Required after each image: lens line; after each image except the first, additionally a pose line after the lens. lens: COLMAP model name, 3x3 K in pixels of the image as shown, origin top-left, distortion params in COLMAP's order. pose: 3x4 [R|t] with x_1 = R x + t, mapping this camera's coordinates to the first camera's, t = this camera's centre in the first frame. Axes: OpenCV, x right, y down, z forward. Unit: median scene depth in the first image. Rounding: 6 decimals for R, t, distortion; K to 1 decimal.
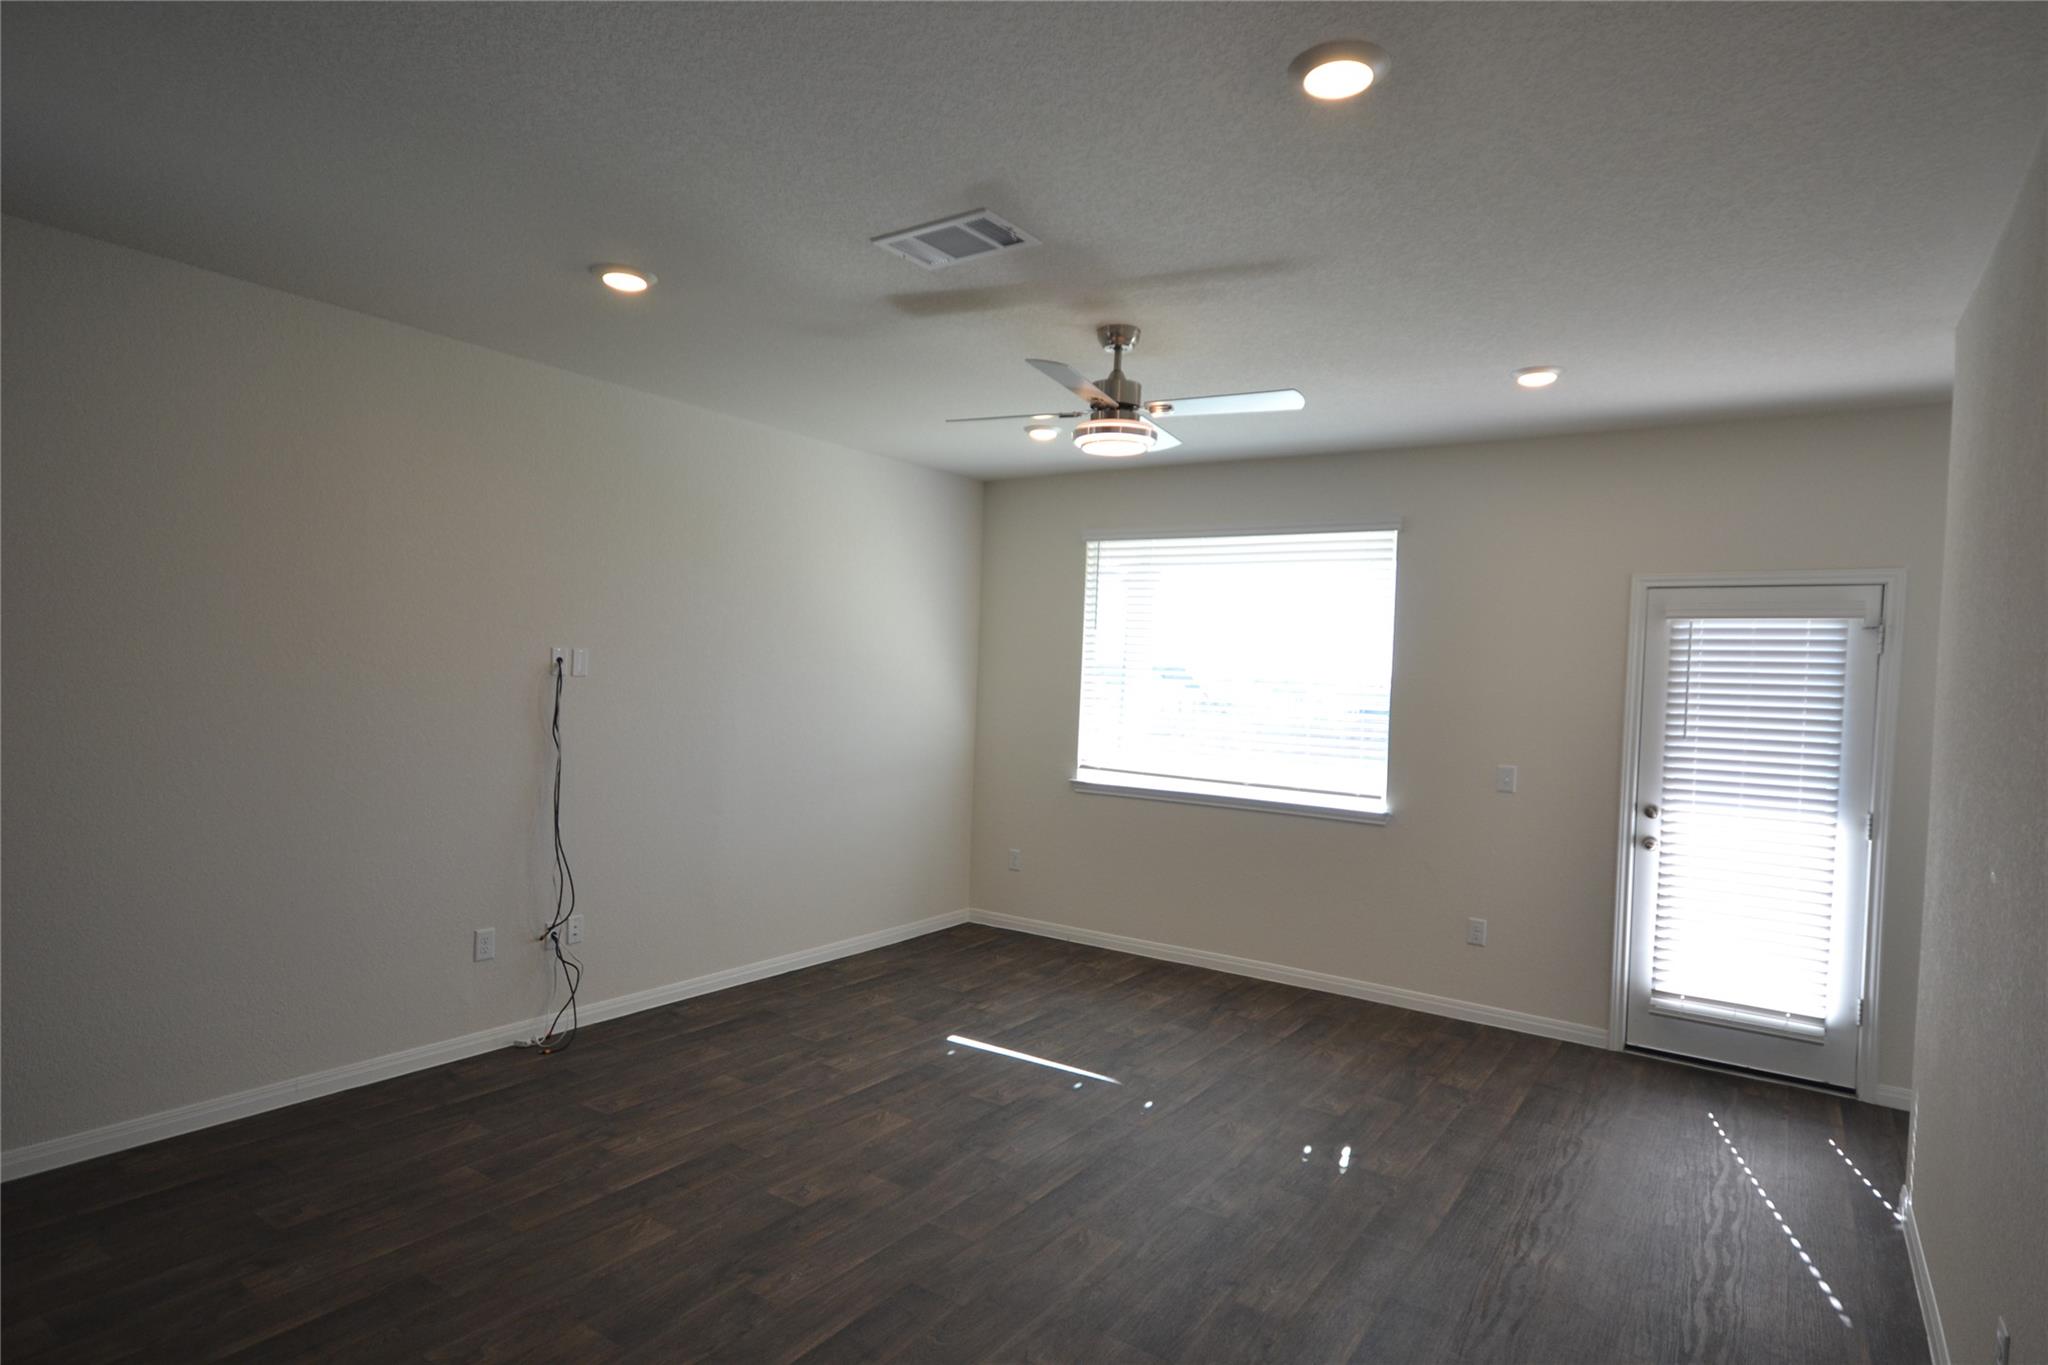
lens RADIAL K [[1131.3, 0, 1024.0], [0, 1131.3, 682.5], [0, 0, 1]] dist [0.022771, -0.000016]
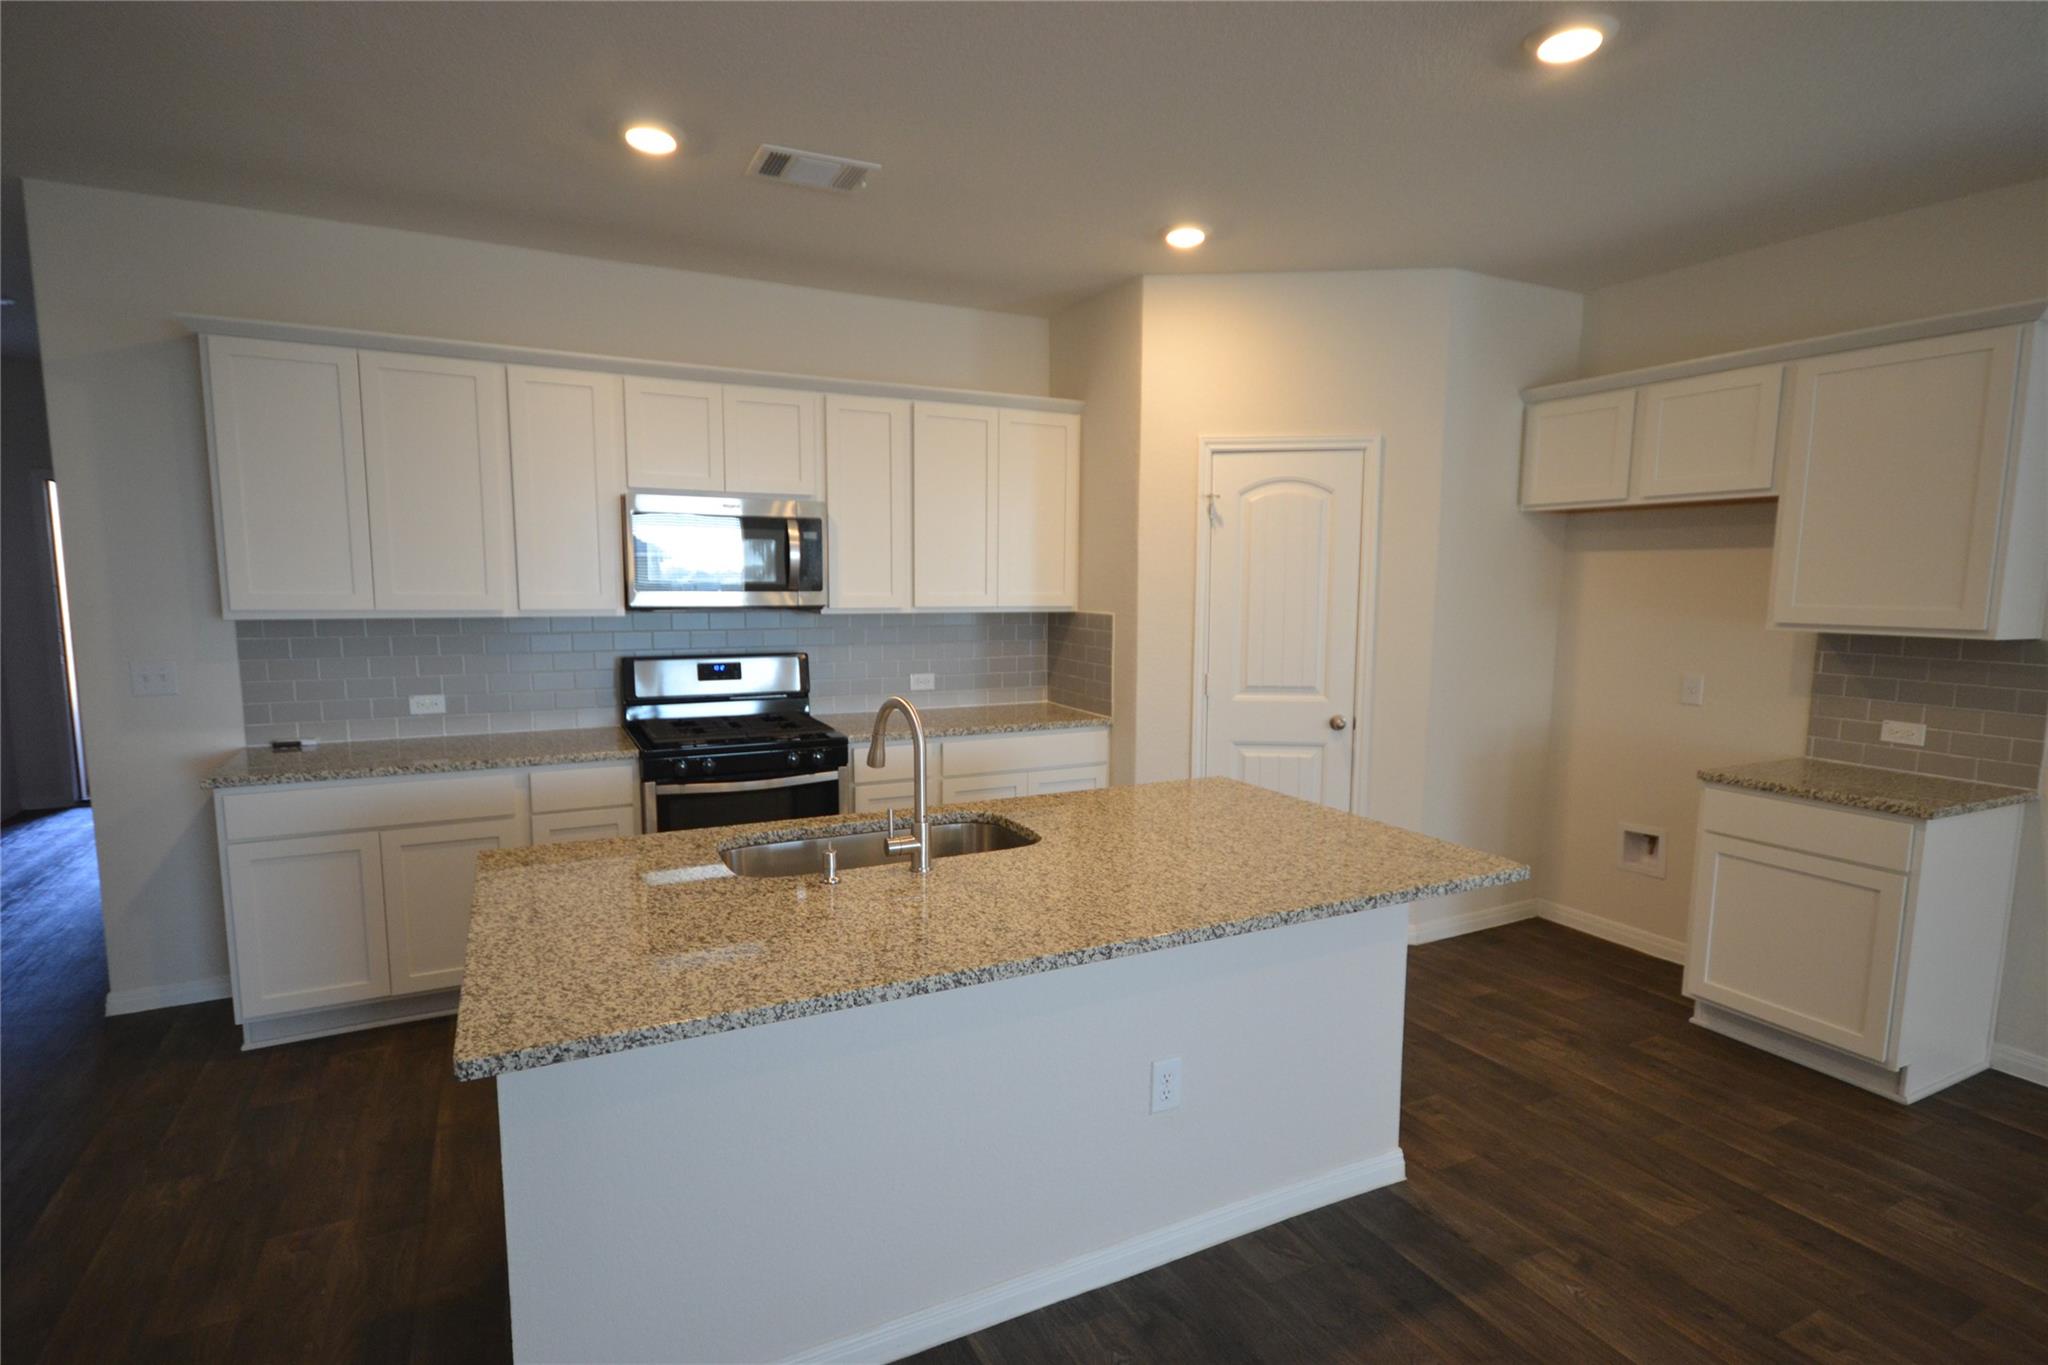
lens RADIAL K [[1019.8, 0, 1024.0], [0, 1019.8, 682.5], [0, 0, 1]] dist [0.004435, -0.000428]
pose [[-0.471124, 0.055841, -0.880298, 0.706437], [-0.031461, 0.996295, 0.080037, 0.021901], [0.881506, 0.065403, -0.467622, 1.053239]]
